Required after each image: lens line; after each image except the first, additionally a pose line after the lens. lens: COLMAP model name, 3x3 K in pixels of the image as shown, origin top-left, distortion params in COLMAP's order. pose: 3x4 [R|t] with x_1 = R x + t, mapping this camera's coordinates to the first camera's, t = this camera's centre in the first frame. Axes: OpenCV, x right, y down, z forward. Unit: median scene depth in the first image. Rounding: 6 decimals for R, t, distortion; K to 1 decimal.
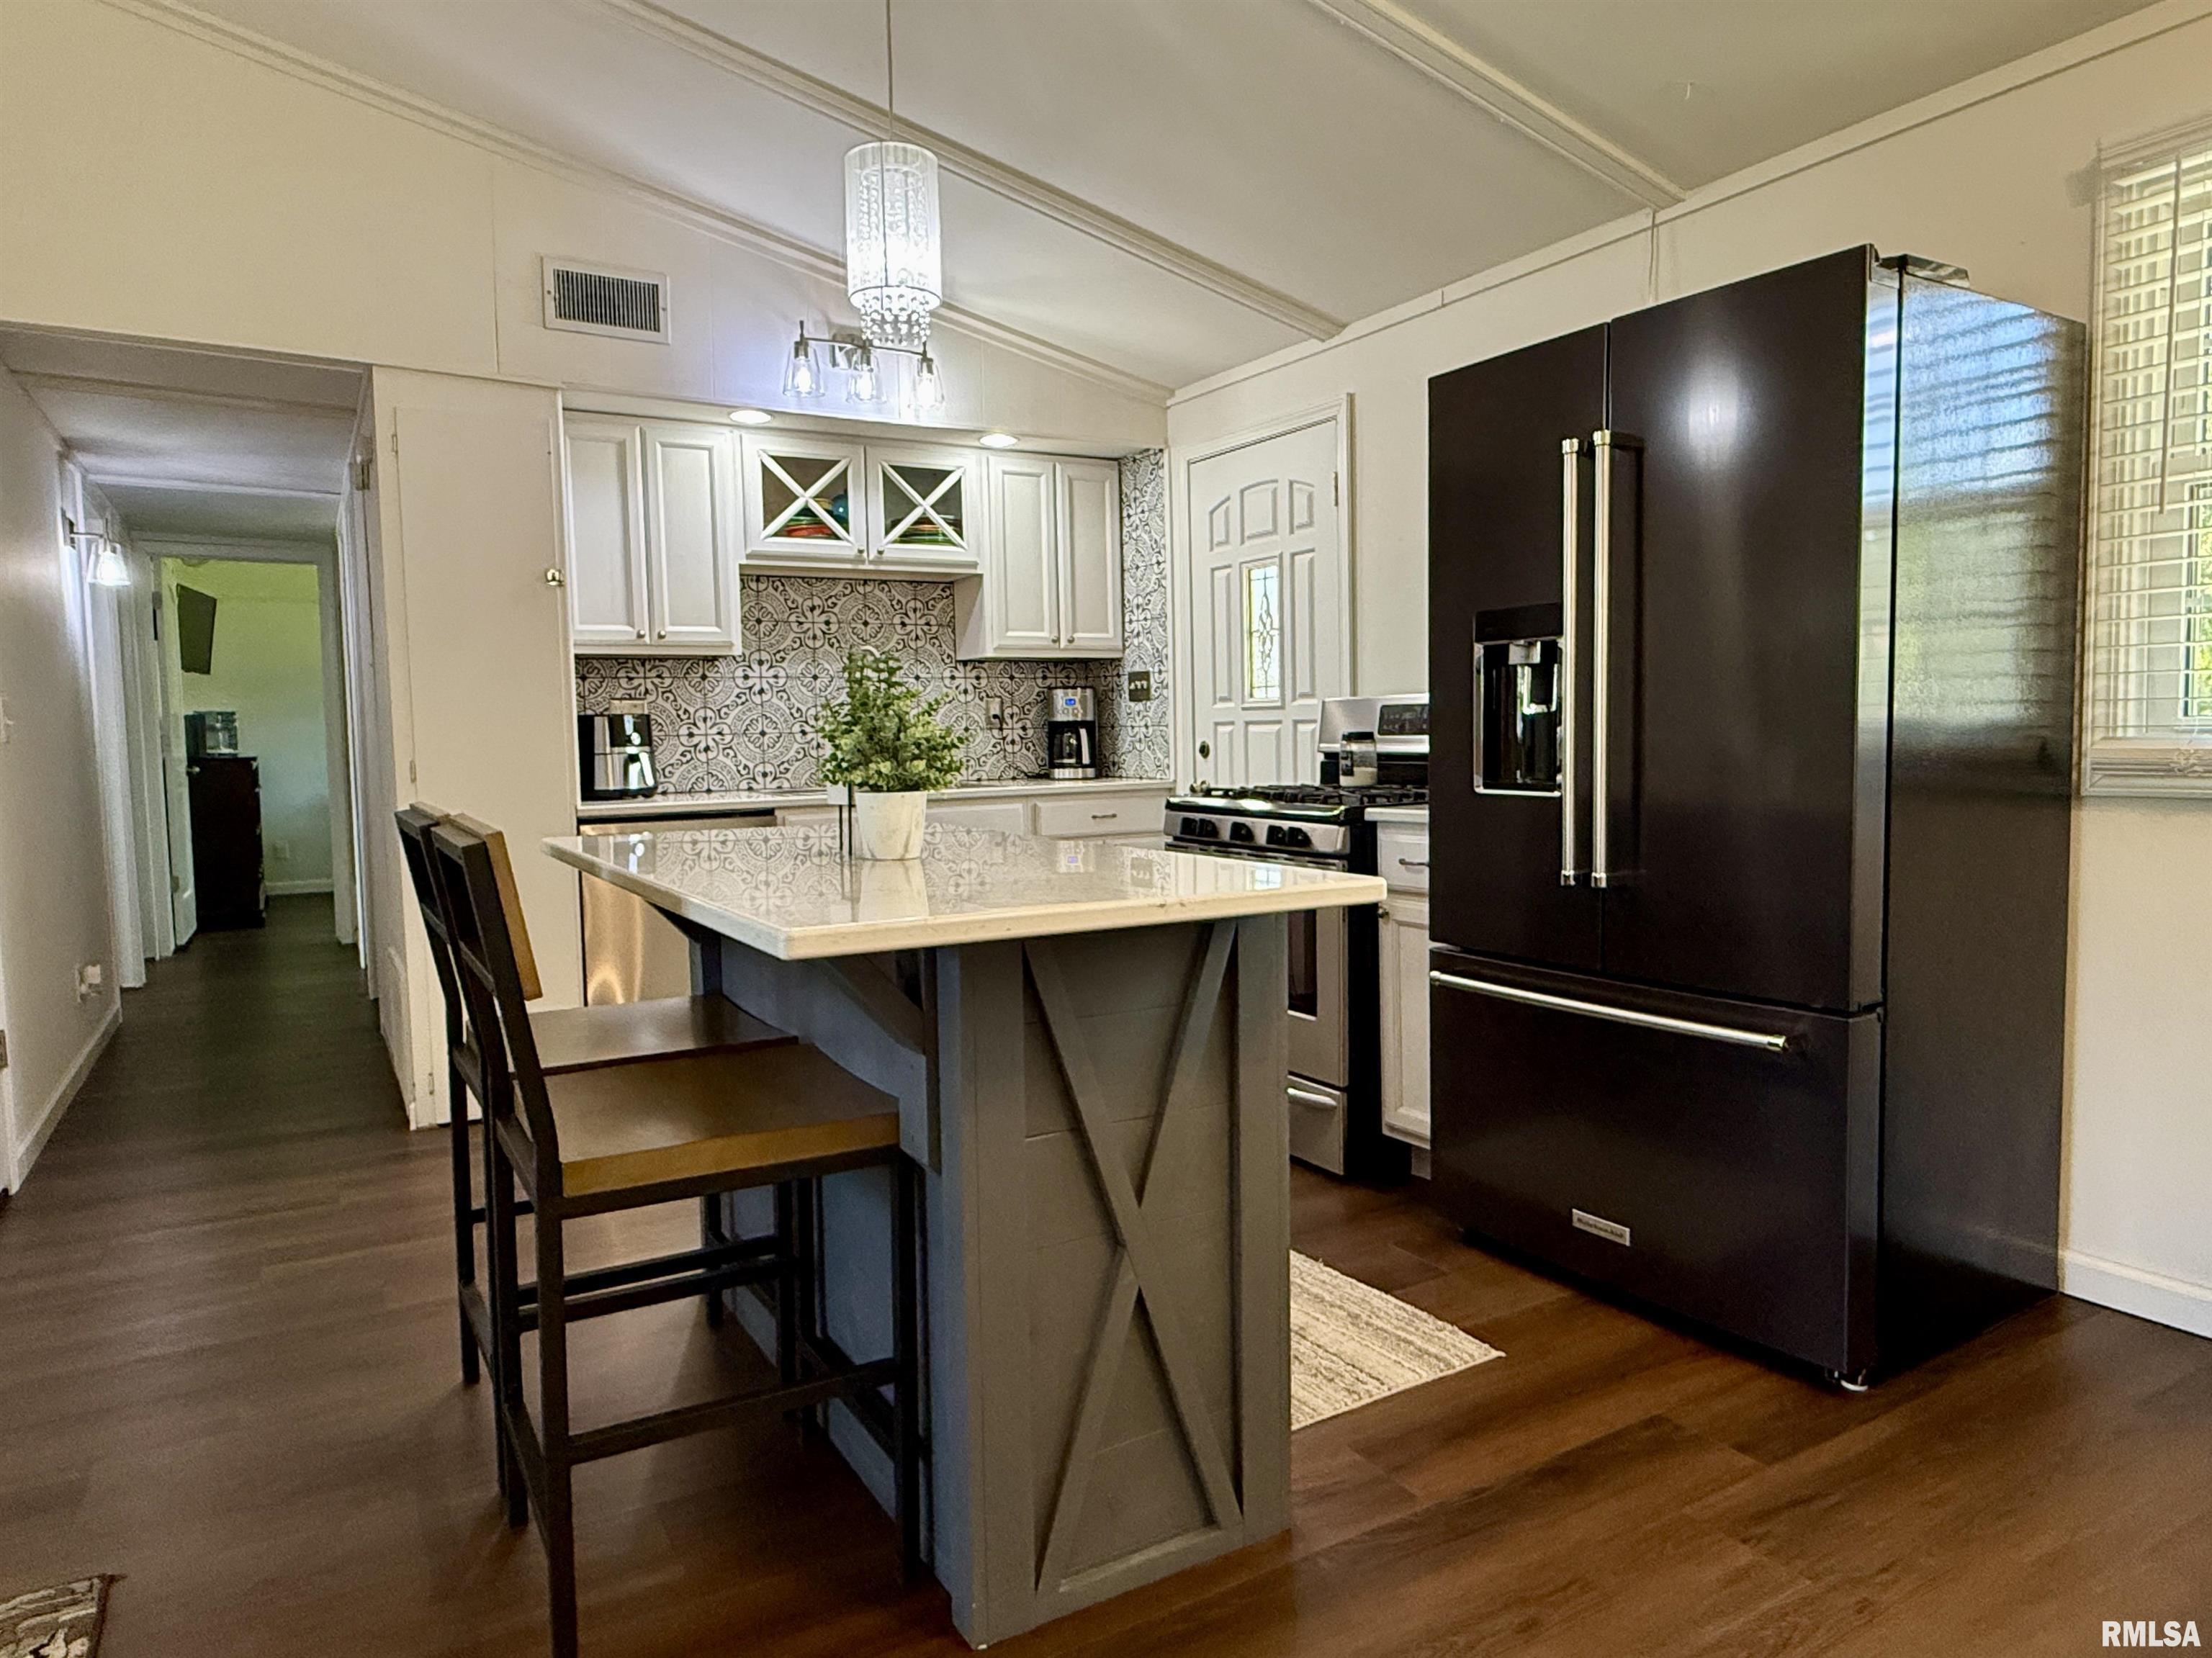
lens RADIAL K [[1371.2, 0, 1099.6], [0, 1371.2, 822.8], [0, 0, 1]] dist [-0.001996, 0.002346]
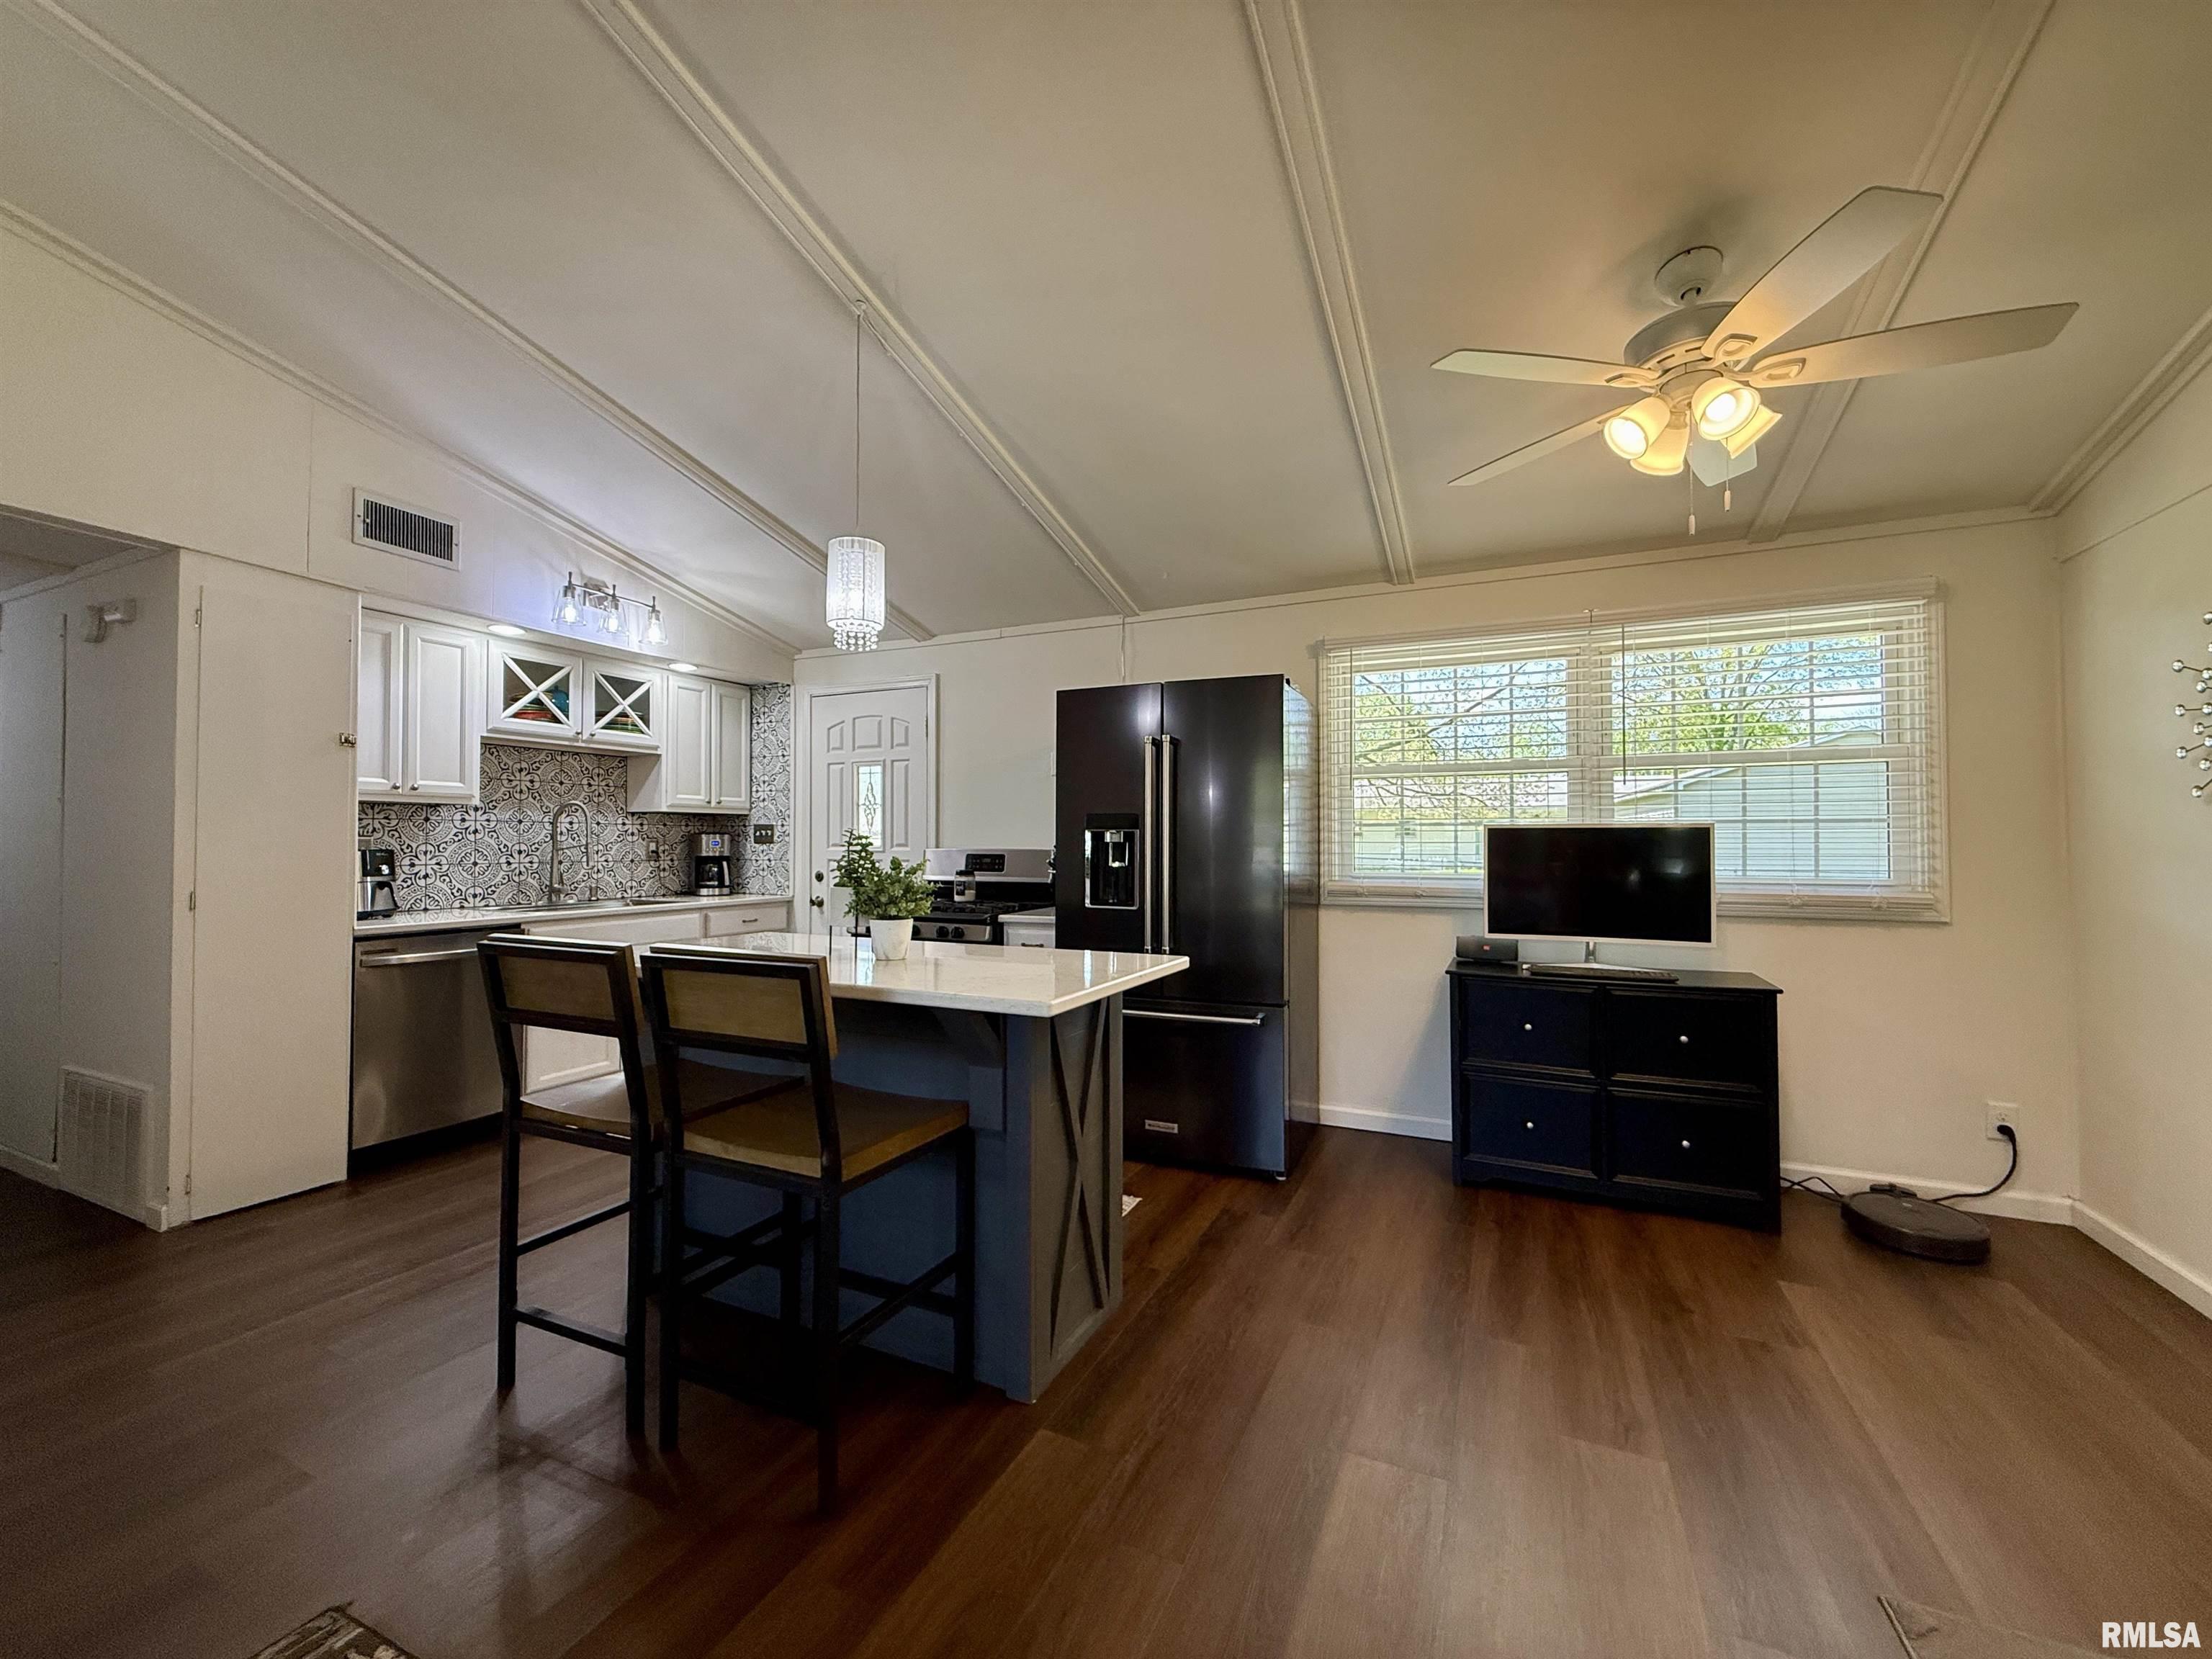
lens RADIAL K [[880.6, 0, 1103.1], [0, 880.6, 827.0], [0, 0, 1]] dist [0.000714, 0.000190]
pose [[0.824667, 0.031625, 0.564734, -0.245748], [0.021705, 0.995931, -0.087468, -0.015365], [-0.565202, 0.084389, 0.820625, -0.020850]]
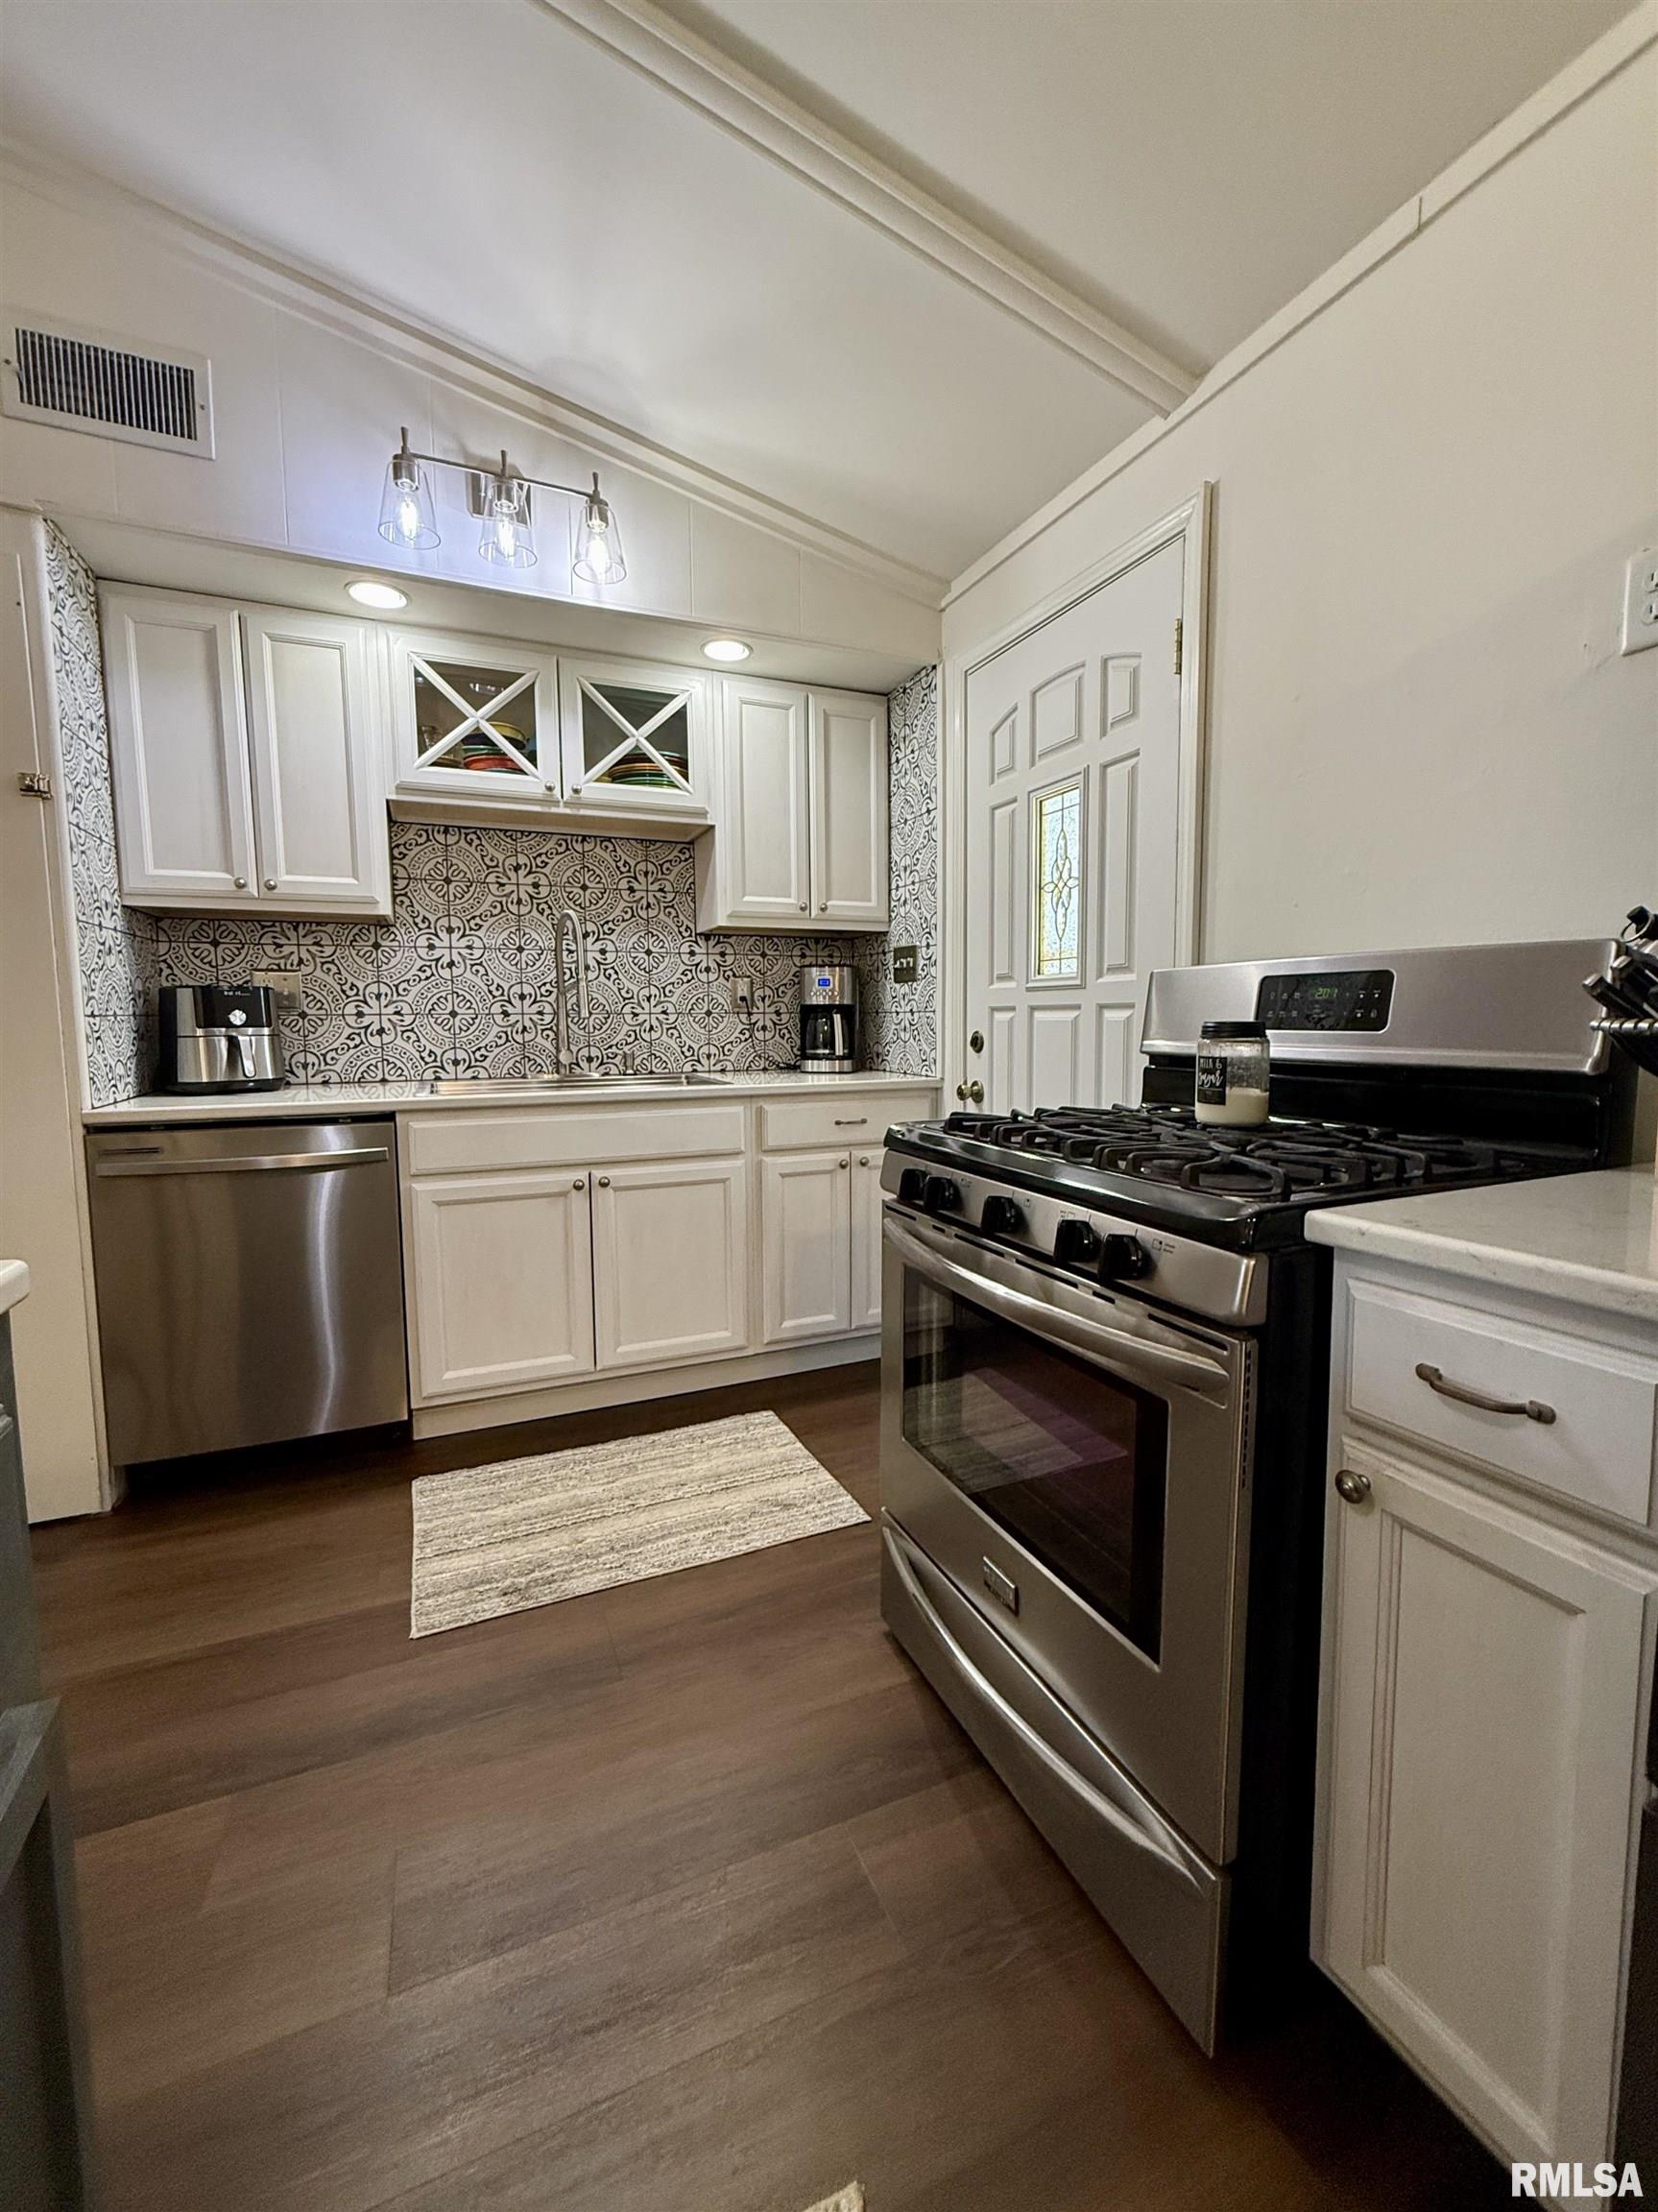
lens RADIAL K [[897.8, 0, 831.5], [0, 897.8, 1101.5], [0, 0, 1]] dist [-0.001094, -0.000046]
pose [[0.992365, 0.025114, -0.120753, 0.060867], [-0.022106, 0.999413, 0.026187, -0.033078], [0.121340, -0.023318, 0.992337, 0.511999]]
